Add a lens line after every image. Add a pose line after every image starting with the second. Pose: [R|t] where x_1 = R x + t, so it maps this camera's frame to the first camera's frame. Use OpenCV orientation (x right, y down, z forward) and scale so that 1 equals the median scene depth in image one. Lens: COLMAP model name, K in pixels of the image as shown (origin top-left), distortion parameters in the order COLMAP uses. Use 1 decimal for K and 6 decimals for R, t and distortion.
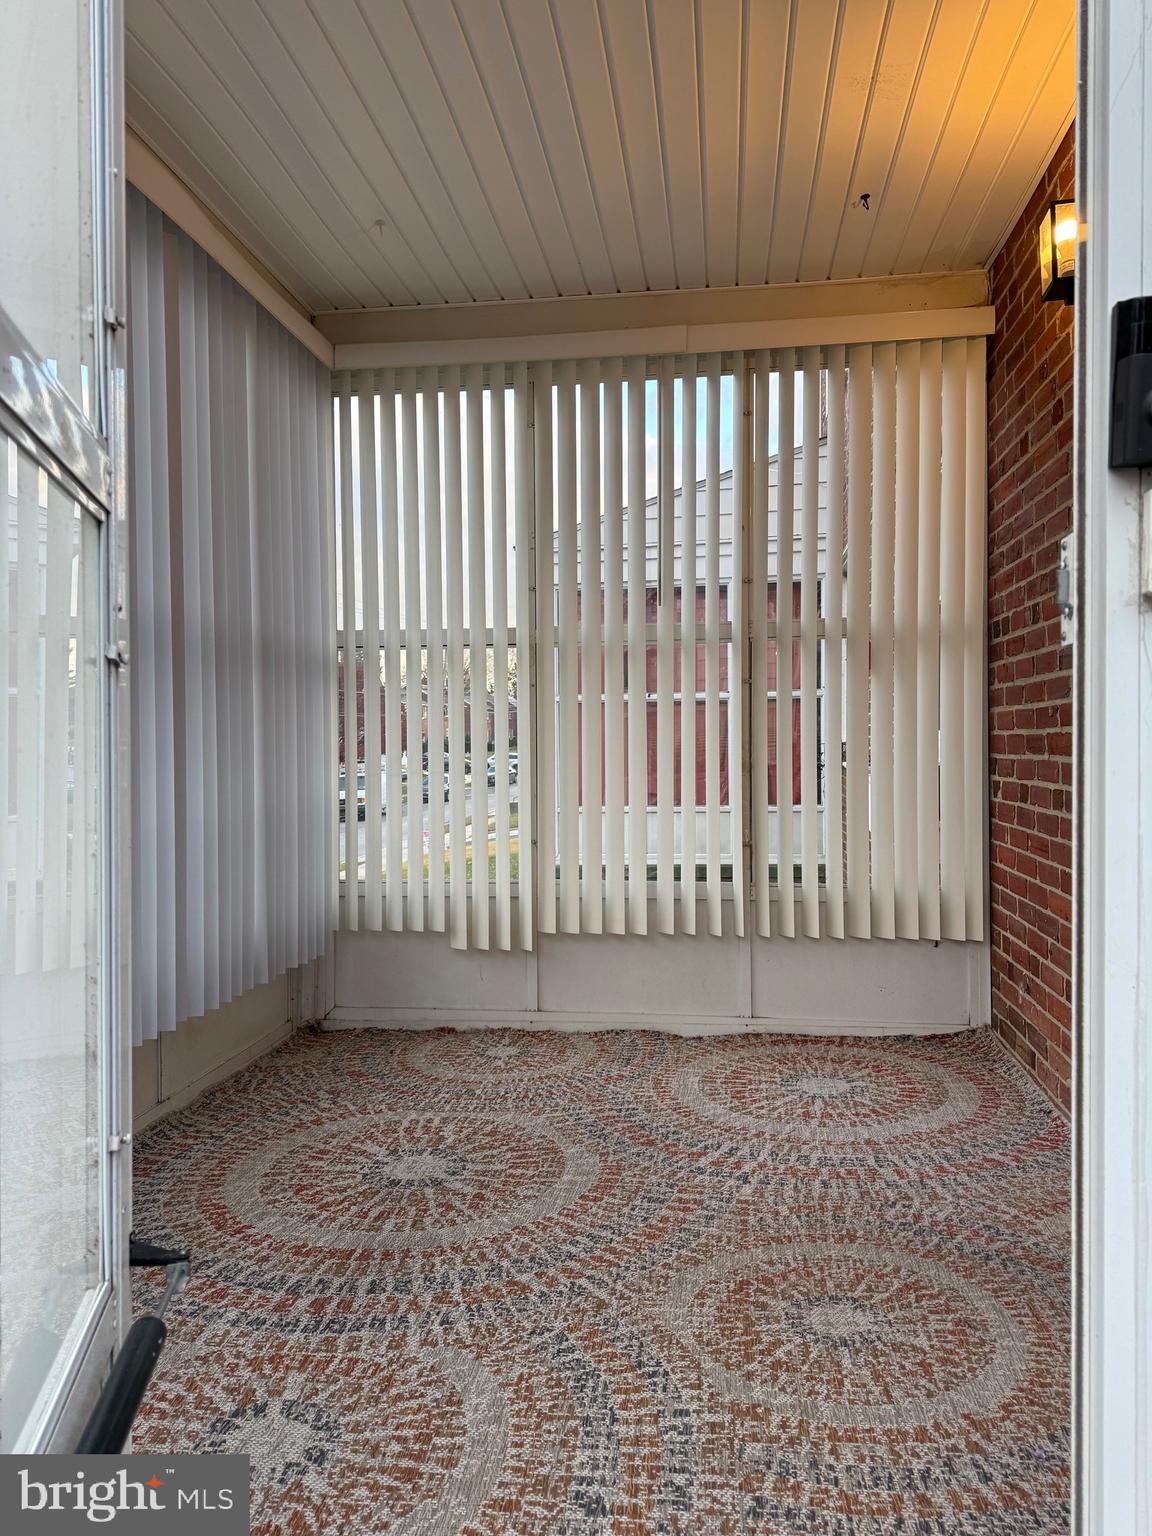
lens RADIAL K [[1060.9, 0, 588.3], [0, 1060.9, 774.4], [0, 0, 1]] dist [0.024131, -0.043412]
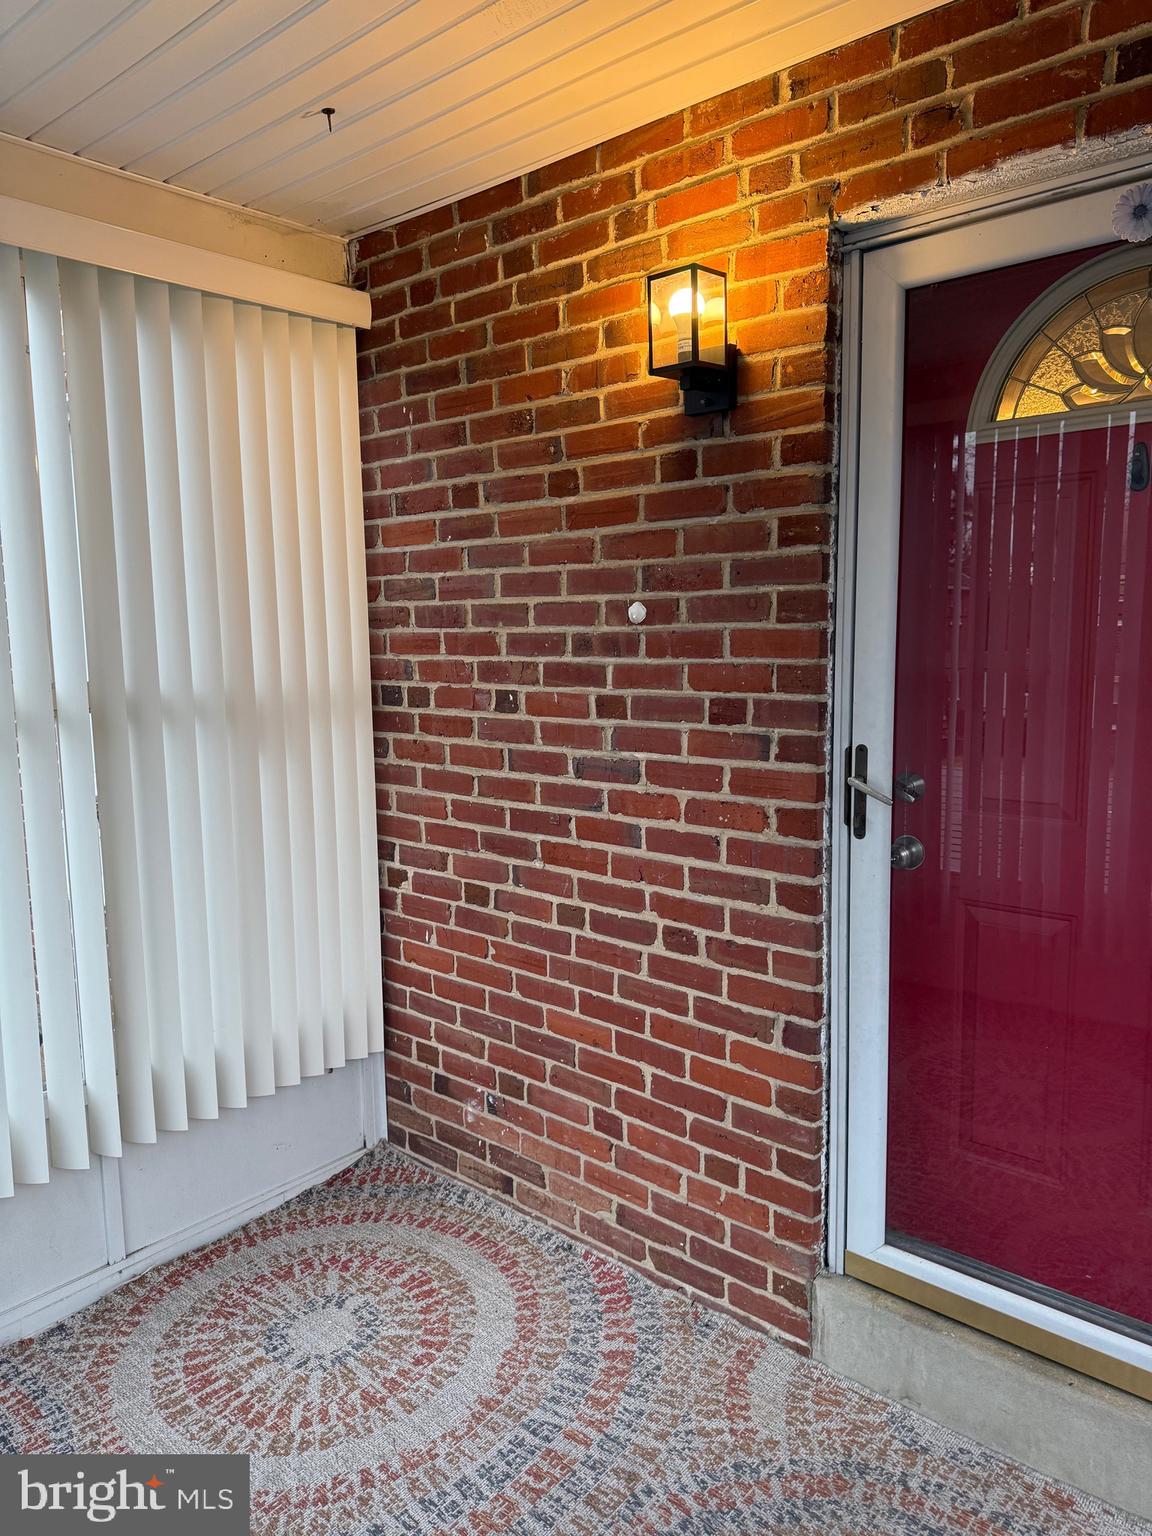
lens RADIAL K [[1060.9, 0, 564.5], [0, 1060.9, 768.5], [0, 0, 1]] dist [0.024131, -0.043412]
pose [[0.558440, -0.101327, 0.823333, -0.251249], [0.033122, 0.994444, 0.099919, -0.164419], [-0.828883, -0.028528, 0.558694, 0.433088]]
